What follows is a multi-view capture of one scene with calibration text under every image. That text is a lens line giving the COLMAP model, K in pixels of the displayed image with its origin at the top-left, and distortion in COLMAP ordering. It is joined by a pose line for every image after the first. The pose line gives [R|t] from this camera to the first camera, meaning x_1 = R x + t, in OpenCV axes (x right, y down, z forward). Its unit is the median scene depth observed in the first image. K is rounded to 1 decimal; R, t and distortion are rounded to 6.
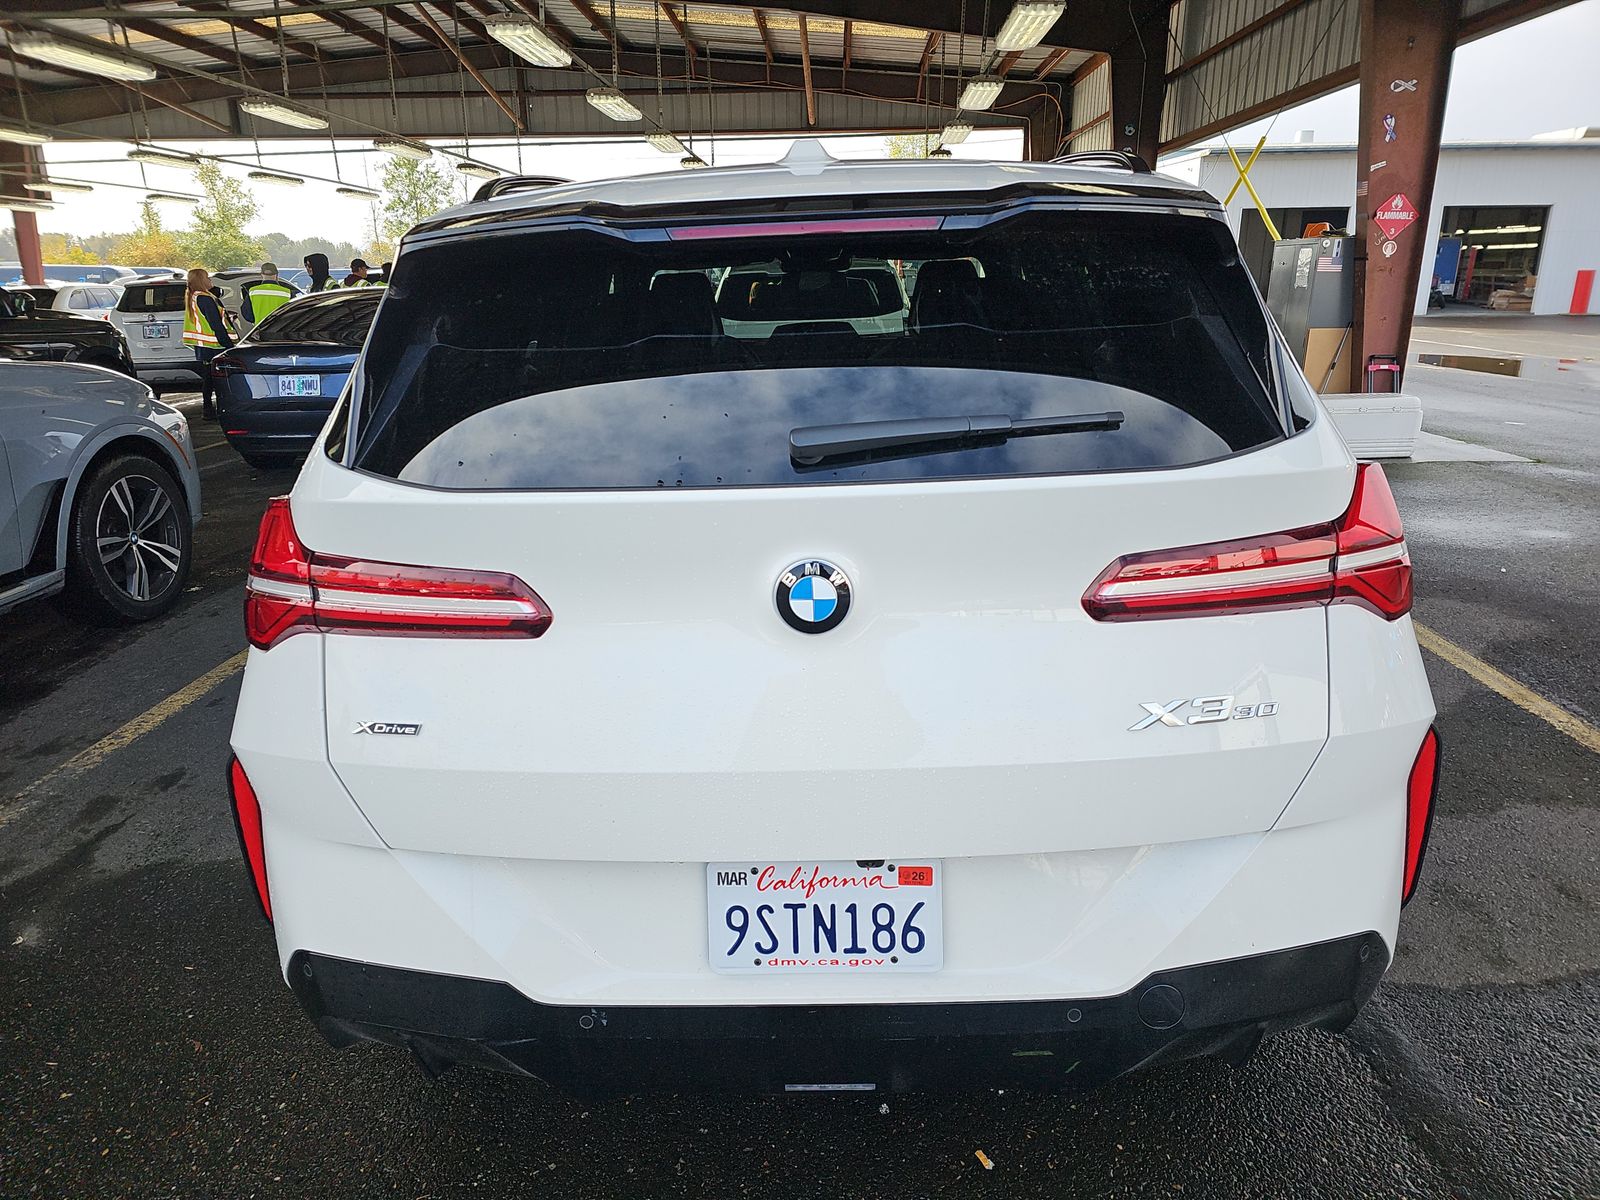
lens RADIAL K [[1067.6, 0, 797.4], [0, 1067.6, 615.9], [0, 0, 1]] dist [0.022049, -0.009039]
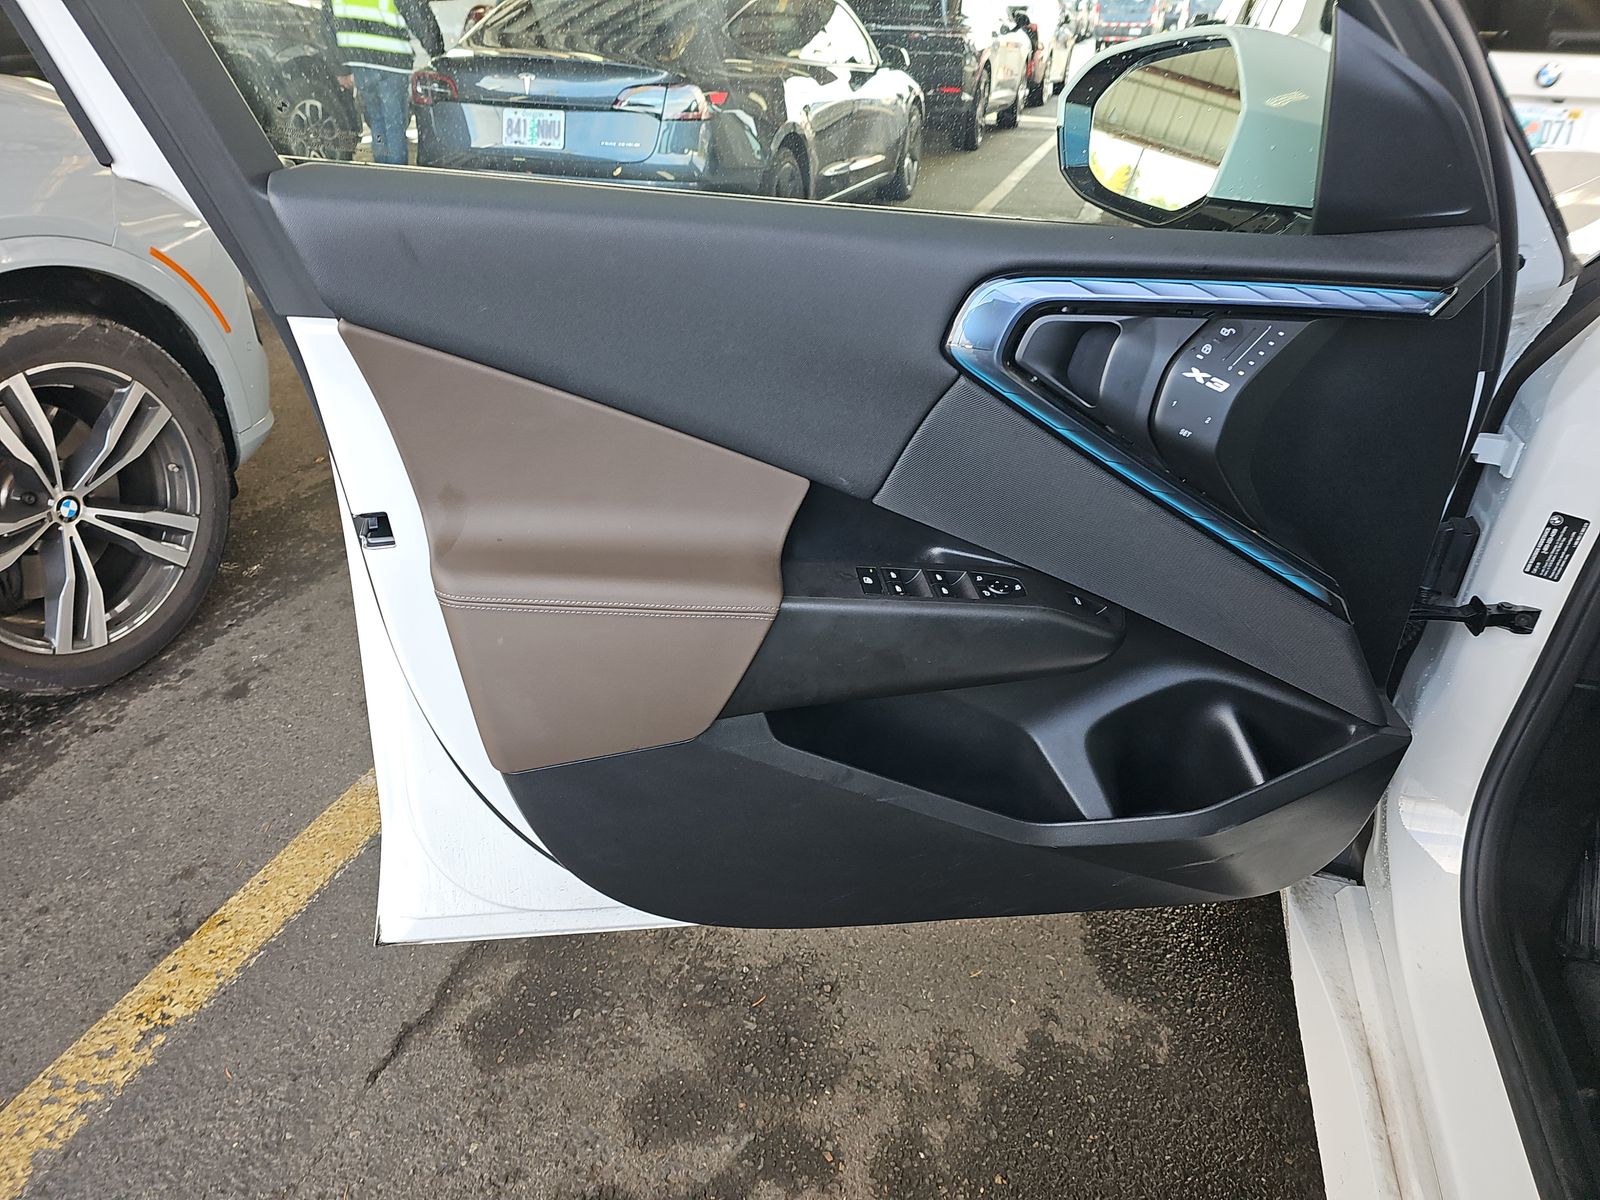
lens RADIAL K [[1067.6, 0, 804.9], [0, 1067.6, 601.6], [0, 0, 1]] dist [0.022049, -0.009039]
pose [[0.964060, 0.157951, -0.213636, -0.198612], [-0.111613, 0.970470, 0.213845, -0.139779], [0.241104, -0.182315, 0.953221, 0.560978]]
